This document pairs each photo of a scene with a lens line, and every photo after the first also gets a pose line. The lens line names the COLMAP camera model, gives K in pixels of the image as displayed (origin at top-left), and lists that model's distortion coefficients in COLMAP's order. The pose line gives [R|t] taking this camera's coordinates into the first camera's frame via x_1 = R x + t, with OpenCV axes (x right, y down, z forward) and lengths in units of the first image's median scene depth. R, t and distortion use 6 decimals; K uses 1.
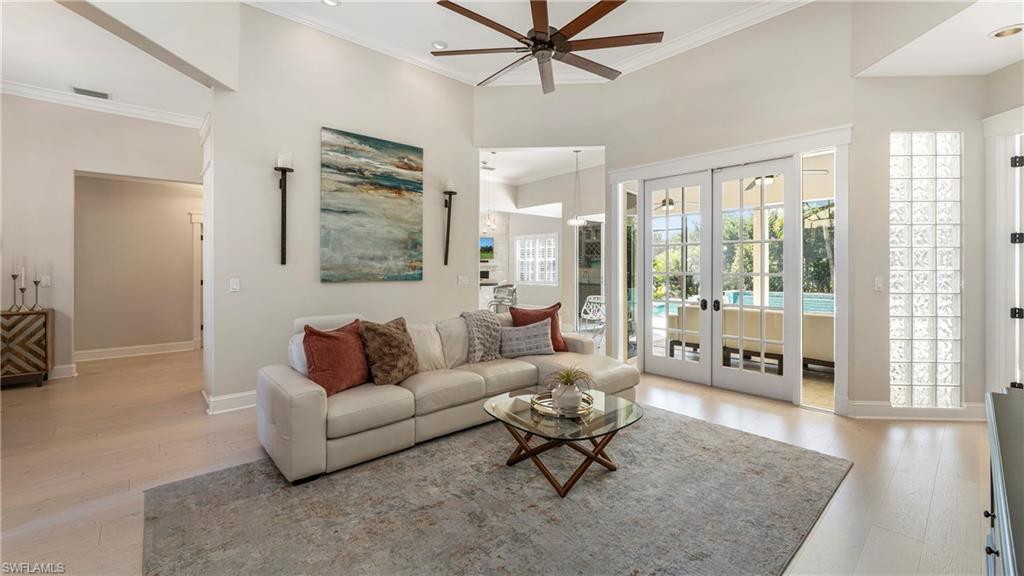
lens RADIAL K [[419.1, 0, 517.1], [0, 419.1, 271.7], [0, 0, 1]] dist [0.000258, -0.000767]
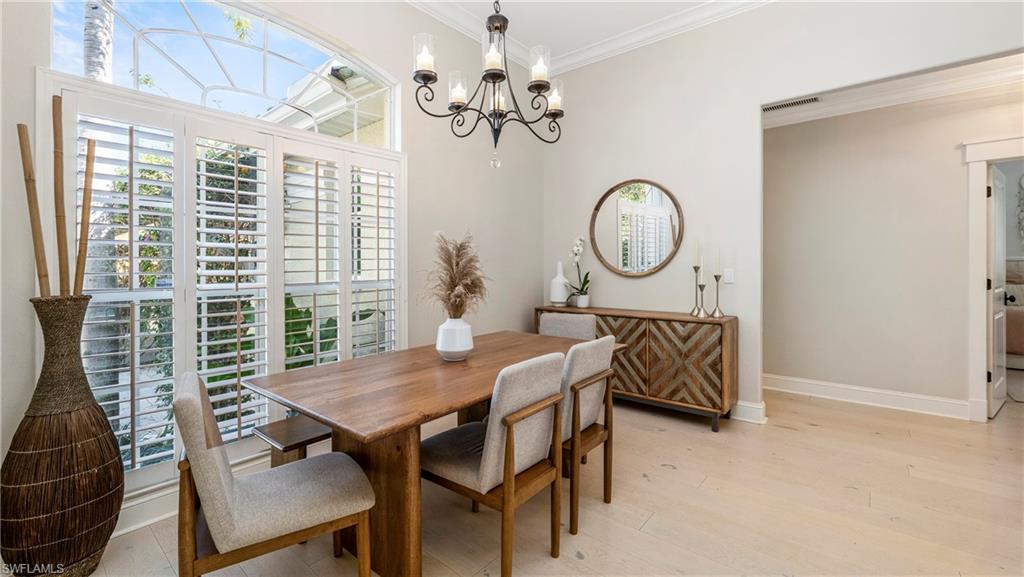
lens RADIAL K [[424.8, 0, 533.7], [0, 424.8, 267.1], [0, 0, 1]] dist [0.001101, 0.000109]
pose [[0.136665, 0.003478, -0.990611, -0.499495], [-0.006386, 0.999976, 0.002630, 0.008893], [0.990597, 0.005967, 0.136684, 0.614649]]
